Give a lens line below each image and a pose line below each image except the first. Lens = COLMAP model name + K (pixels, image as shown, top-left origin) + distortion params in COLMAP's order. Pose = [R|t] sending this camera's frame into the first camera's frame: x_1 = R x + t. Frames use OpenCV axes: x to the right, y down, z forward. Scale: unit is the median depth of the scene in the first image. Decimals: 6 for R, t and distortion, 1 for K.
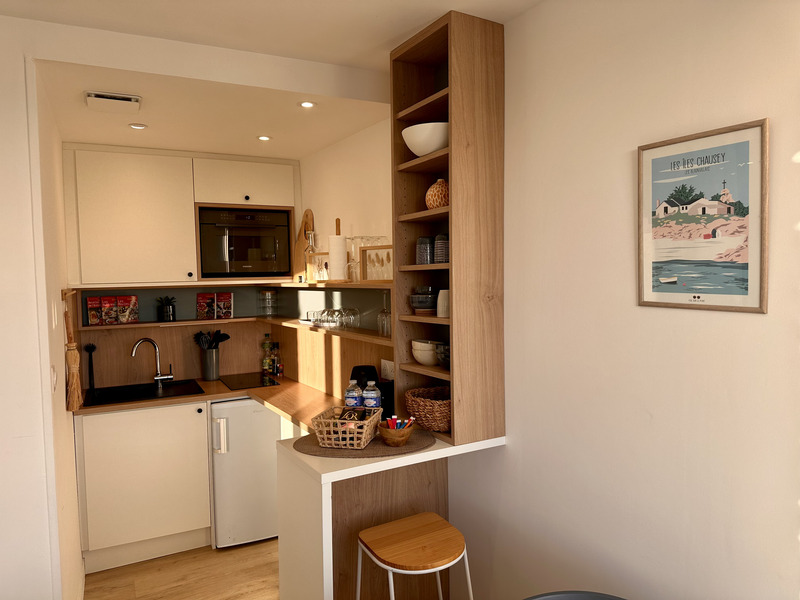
lens RADIAL K [[564.1, 0, 400.0], [0, 564.1, 300.0], [0, 0, 1]] dist [0.001320, -0.002693]
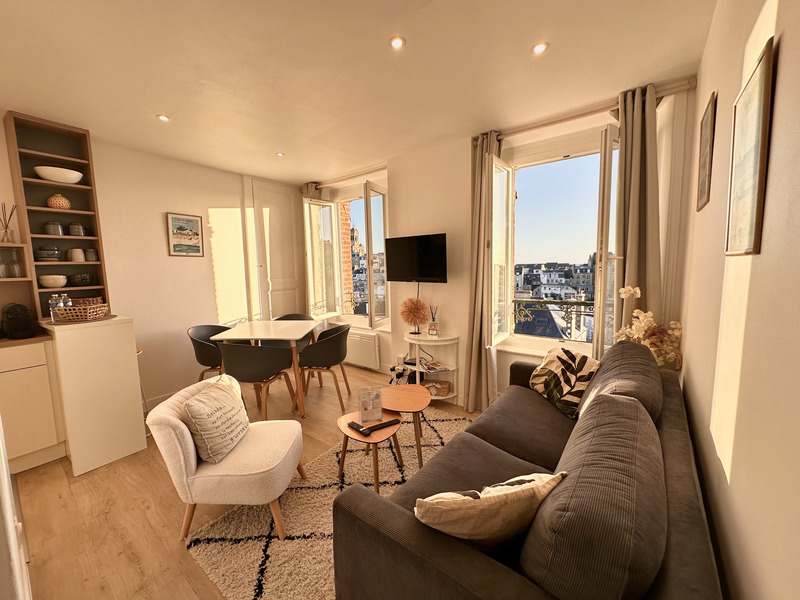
lens RADIAL K [[318.8, 0, 400.0], [0, 318.8, 300.0], [0, 0, 1]] dist [-0.005574, -0.000191]
pose [[-0.411943, -0.068524, 0.908630, -2.136586], [0.070290, 0.991808, 0.106664, 0.182355], [-0.908495, 0.107807, -0.403751, 0.524524]]
